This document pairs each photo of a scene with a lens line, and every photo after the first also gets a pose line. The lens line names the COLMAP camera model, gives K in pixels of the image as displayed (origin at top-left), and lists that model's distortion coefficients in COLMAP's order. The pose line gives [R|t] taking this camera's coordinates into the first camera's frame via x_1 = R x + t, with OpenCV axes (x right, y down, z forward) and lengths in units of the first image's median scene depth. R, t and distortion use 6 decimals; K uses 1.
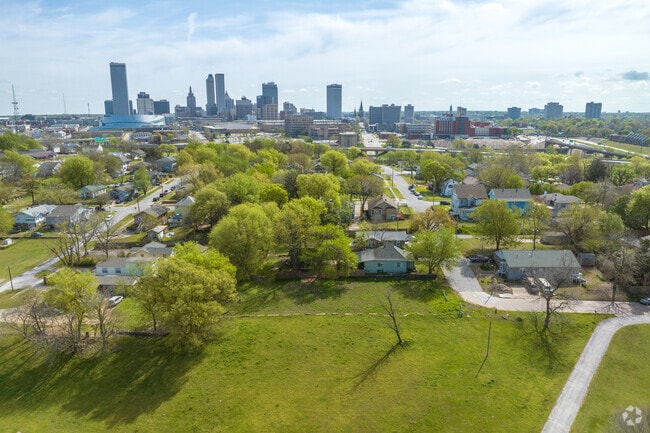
lens RADIAL K [[429.1, 0, 325.0], [0, 429.1, 216.5], [0, 0, 1]] dist [-0.025779, 0.000067]
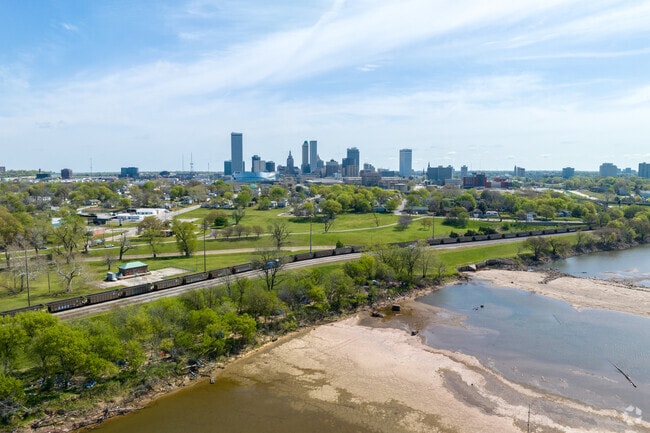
lens RADIAL K [[429.1, 0, 325.0], [0, 429.1, 216.5], [0, 0, 1]] dist [-0.025779, 0.000067]
pose [[0.982233, 0.023981, -0.186126, 0.027226], [-0.048681, 0.990411, -0.129290, 0.049736], [0.181241, 0.136054, 0.973982, -0.201591]]
